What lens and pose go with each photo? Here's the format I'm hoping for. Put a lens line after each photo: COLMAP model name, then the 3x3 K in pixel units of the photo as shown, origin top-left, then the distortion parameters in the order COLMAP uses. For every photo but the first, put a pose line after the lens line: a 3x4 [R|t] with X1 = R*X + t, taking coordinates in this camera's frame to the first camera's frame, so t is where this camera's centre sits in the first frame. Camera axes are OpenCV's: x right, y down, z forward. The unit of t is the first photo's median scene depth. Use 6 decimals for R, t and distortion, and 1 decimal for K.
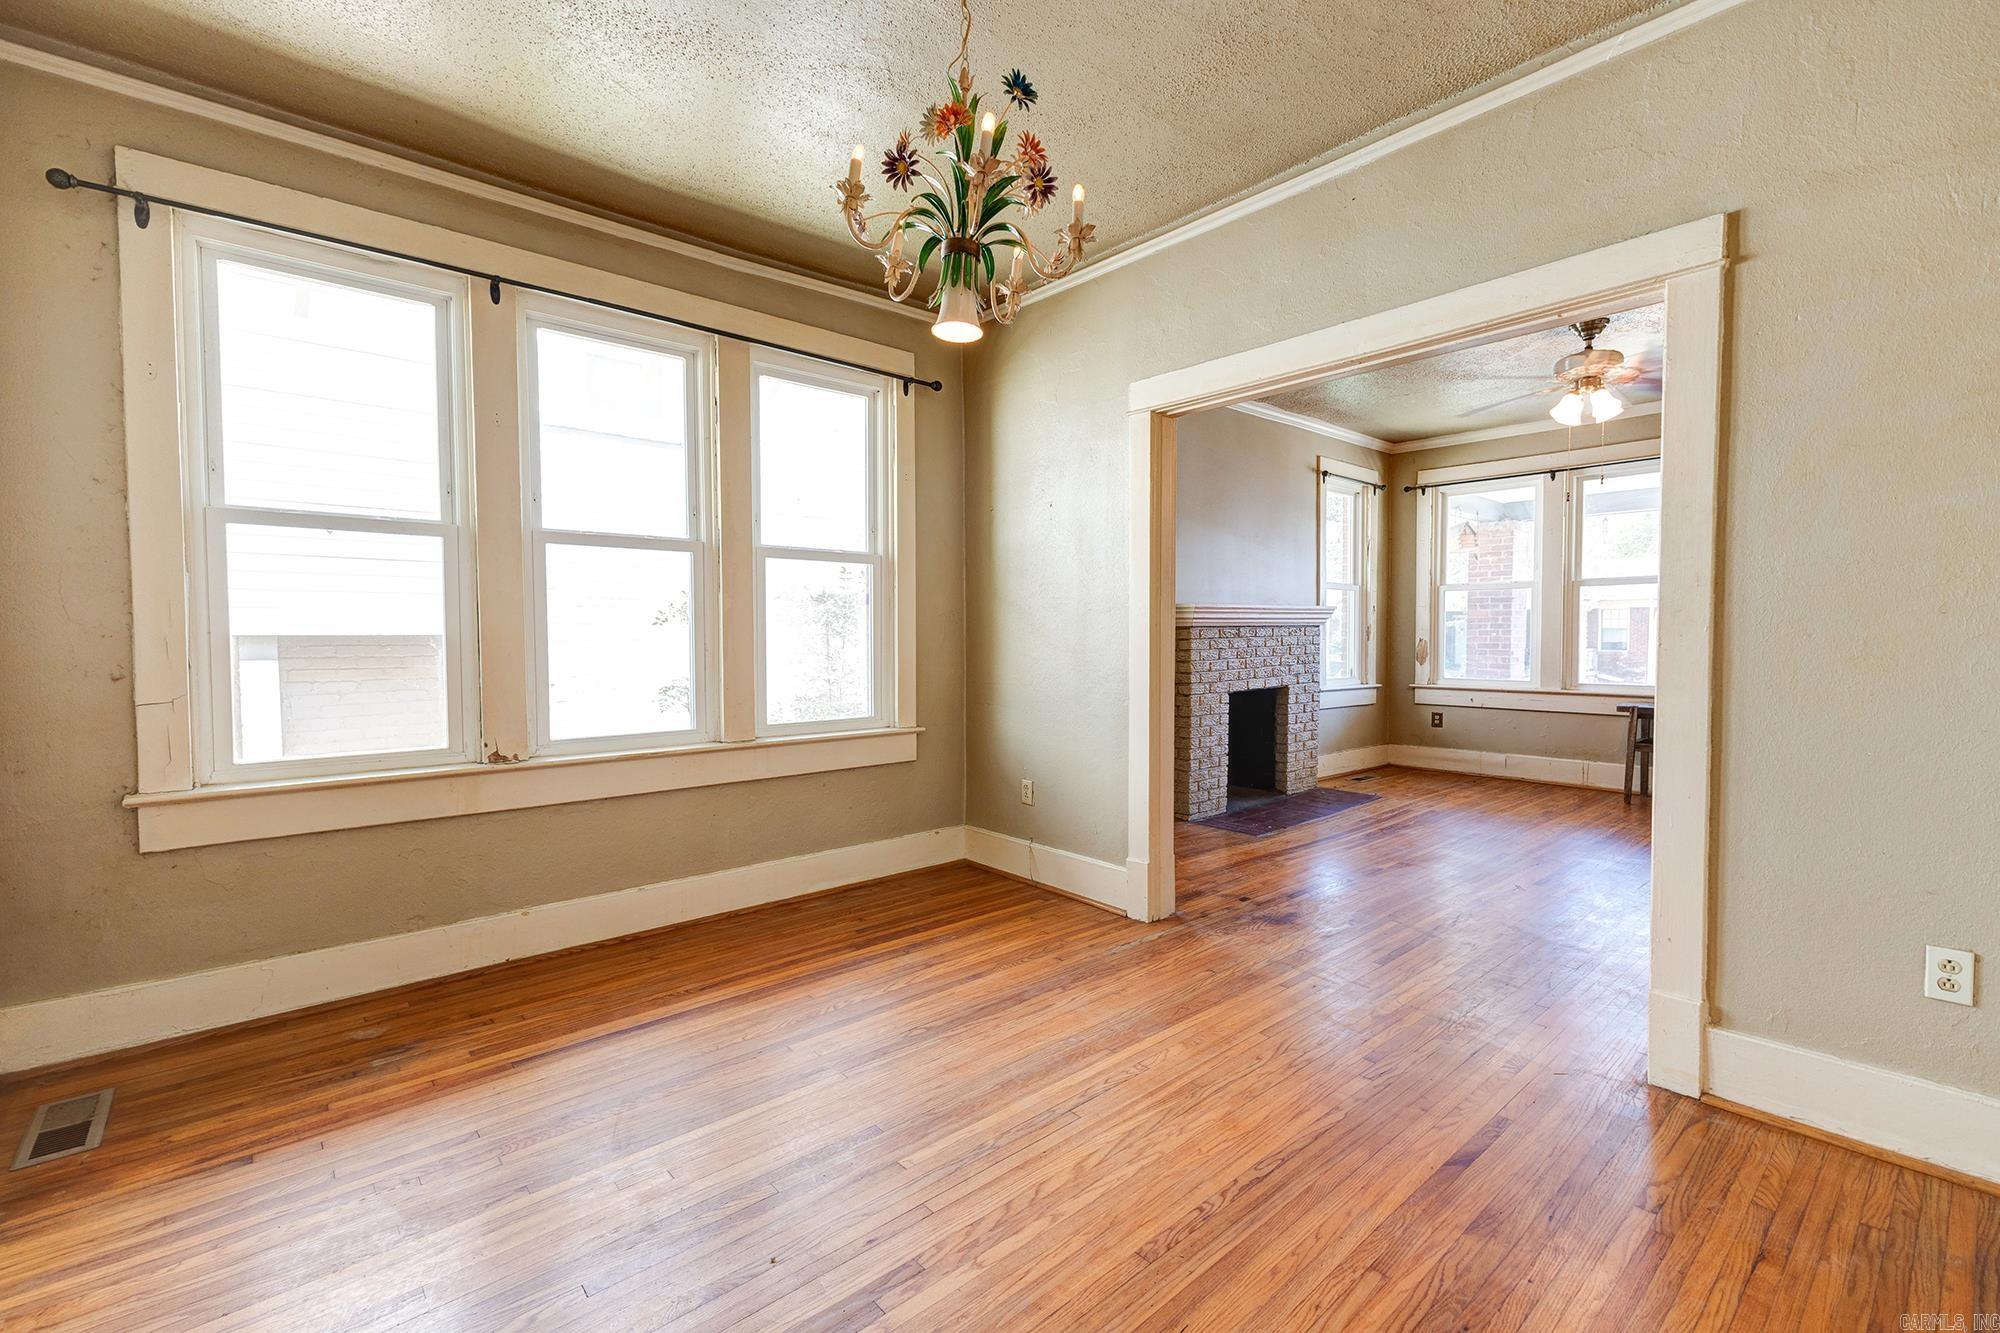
lens RADIAL K [[866.3, 0, 1007.8], [0, 866.3, 662.4], [0, 0, 1]] dist [0.023623, 0.000033]
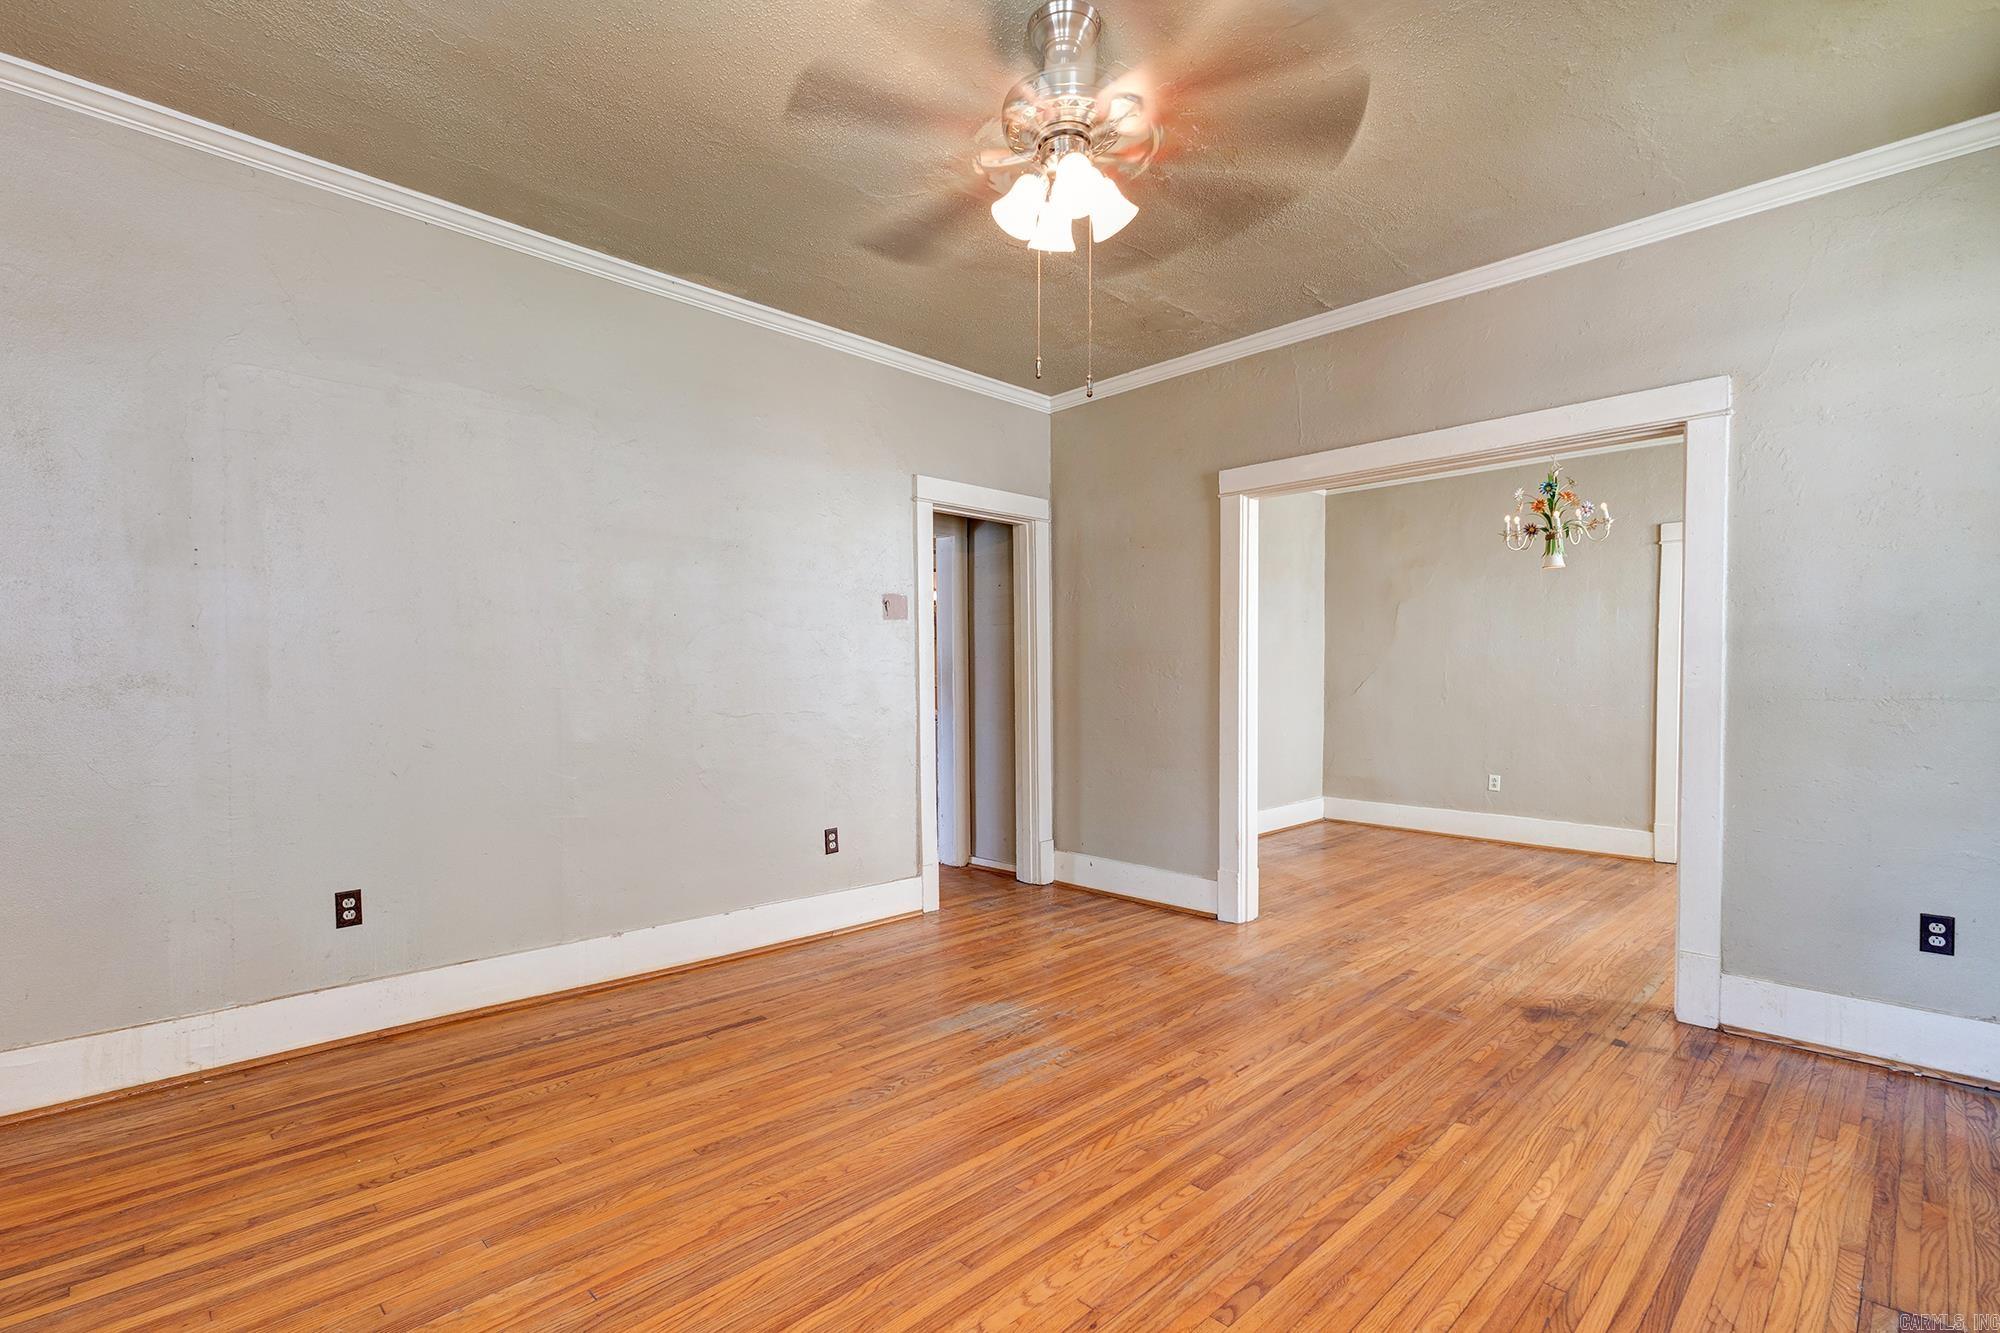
lens RADIAL K [[903.1, 0, 935.1], [0, 903.1, 704.3], [0, 0, 1]] dist [0.015129, -0.000269]
pose [[-0.999958, 0.004295, -0.008092, 0.527505], [0.003821, 0.998322, 0.057772, -0.038337], [0.008326, 0.057739, -0.998297, 1.076753]]
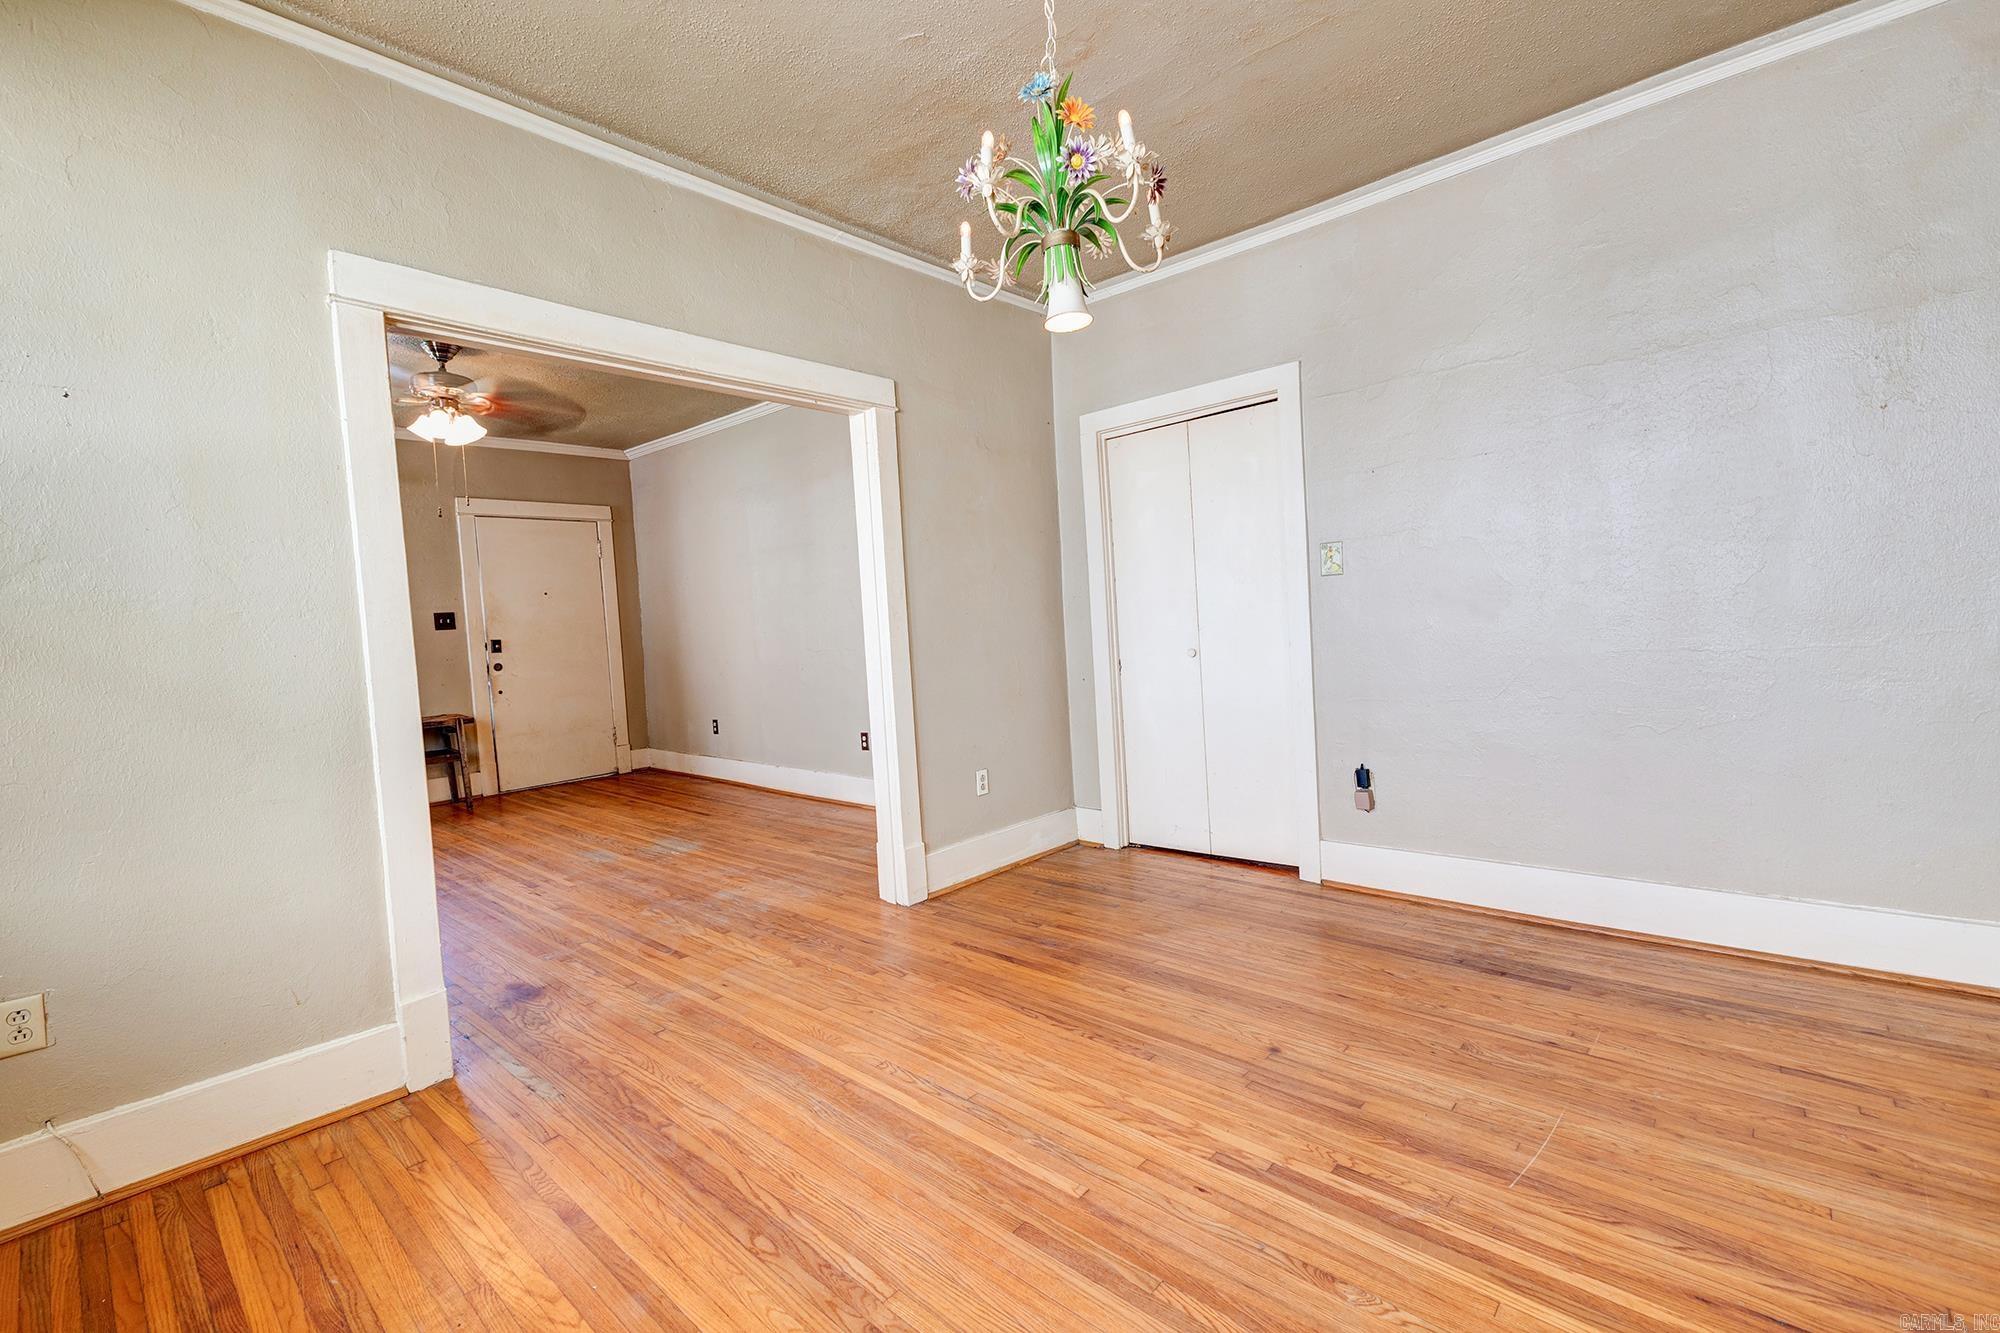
lens RADIAL K [[866.3, 0, 1007.8], [0, 866.3, 662.4], [0, 0, 1]] dist [0.023623, 0.000033]
pose [[-0.106125, -0.039302, 0.993576, -0.310070], [0.084399, 0.995257, 0.048383, -0.009702], [-0.990764, 0.088992, -0.102305, 0.345762]]
